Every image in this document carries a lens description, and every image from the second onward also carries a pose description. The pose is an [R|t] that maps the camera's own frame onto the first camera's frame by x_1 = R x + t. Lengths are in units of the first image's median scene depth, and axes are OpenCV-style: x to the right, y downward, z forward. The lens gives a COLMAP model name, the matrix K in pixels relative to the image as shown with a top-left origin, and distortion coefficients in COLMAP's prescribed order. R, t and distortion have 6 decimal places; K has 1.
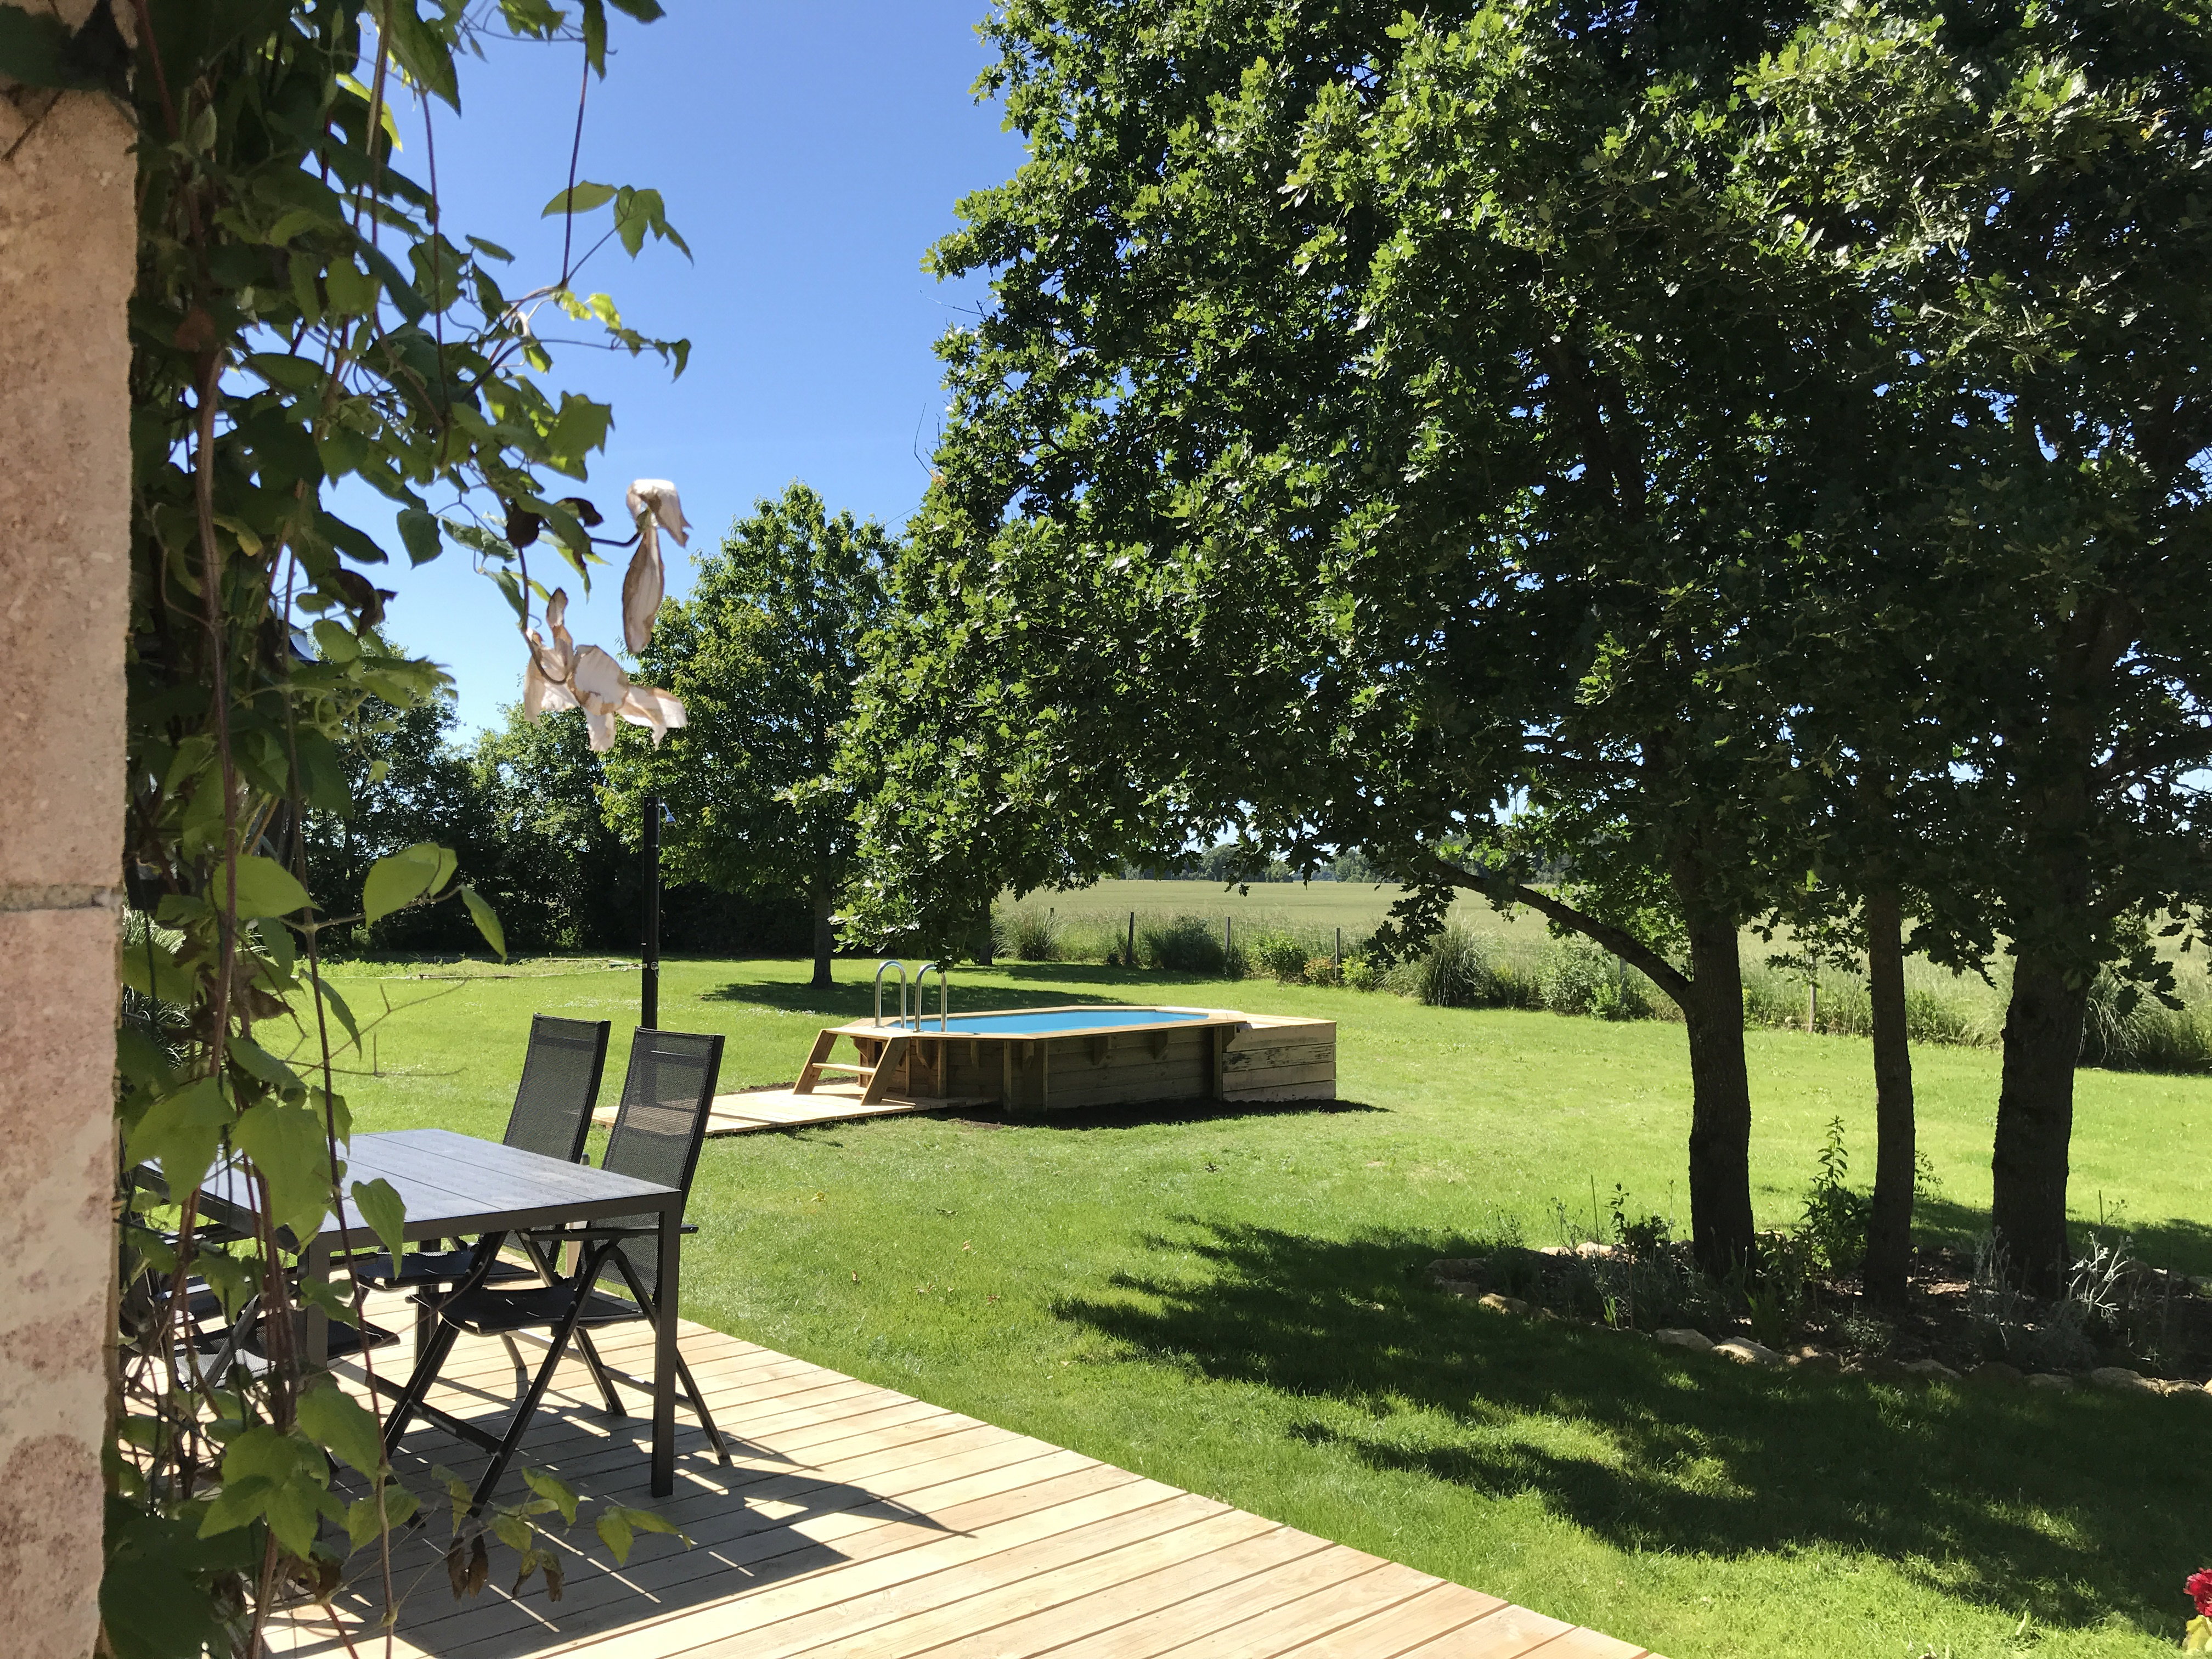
lens RADIAL K [[1836.4, 0, 1069.3], [0, 1836.4, 827.7], [0, 0, 1]] dist [0.040509, -0.101802]
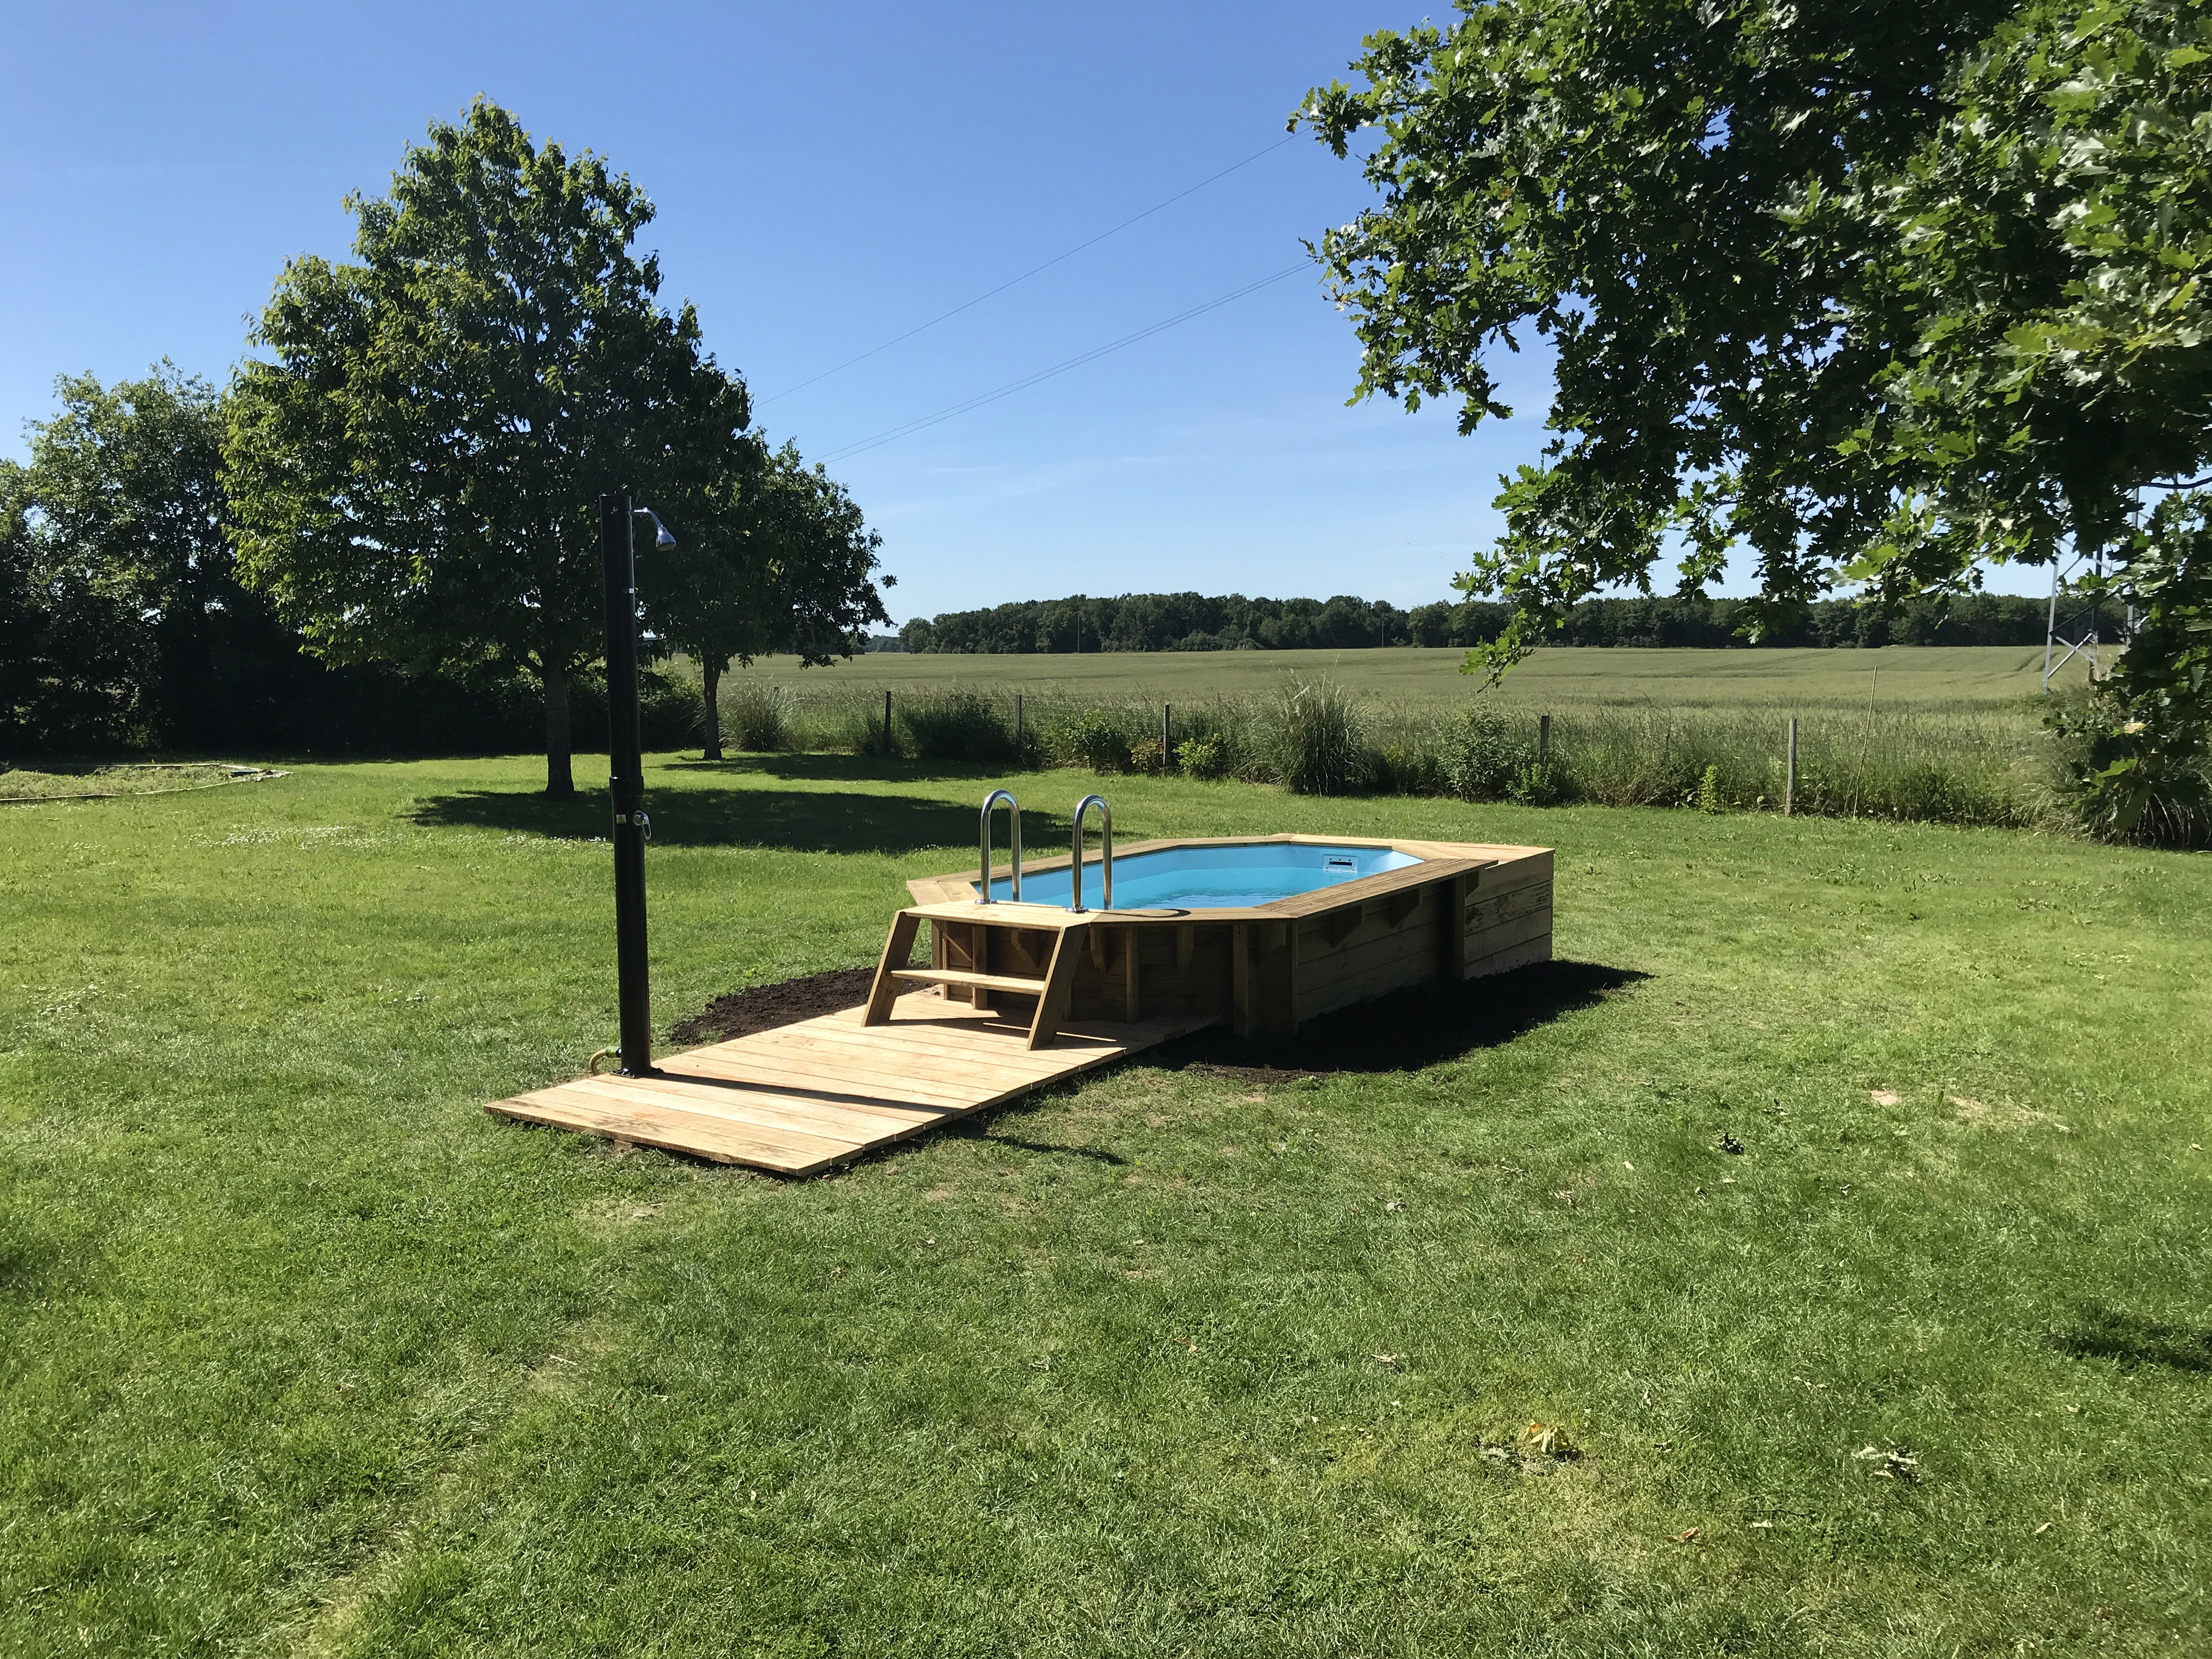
lens RADIAL K [[1912.2, 0, 1104.1], [0, 1912.2, 802.4], [0, 0, 1]] dist [0.192625, -0.250105]
pose [[0.976843, -0.033743, 0.211278, -0.086469], [0.011062, 0.994130, 0.107624, 0.004598], [-0.213669, -0.102794, 0.971483, 0.172653]]
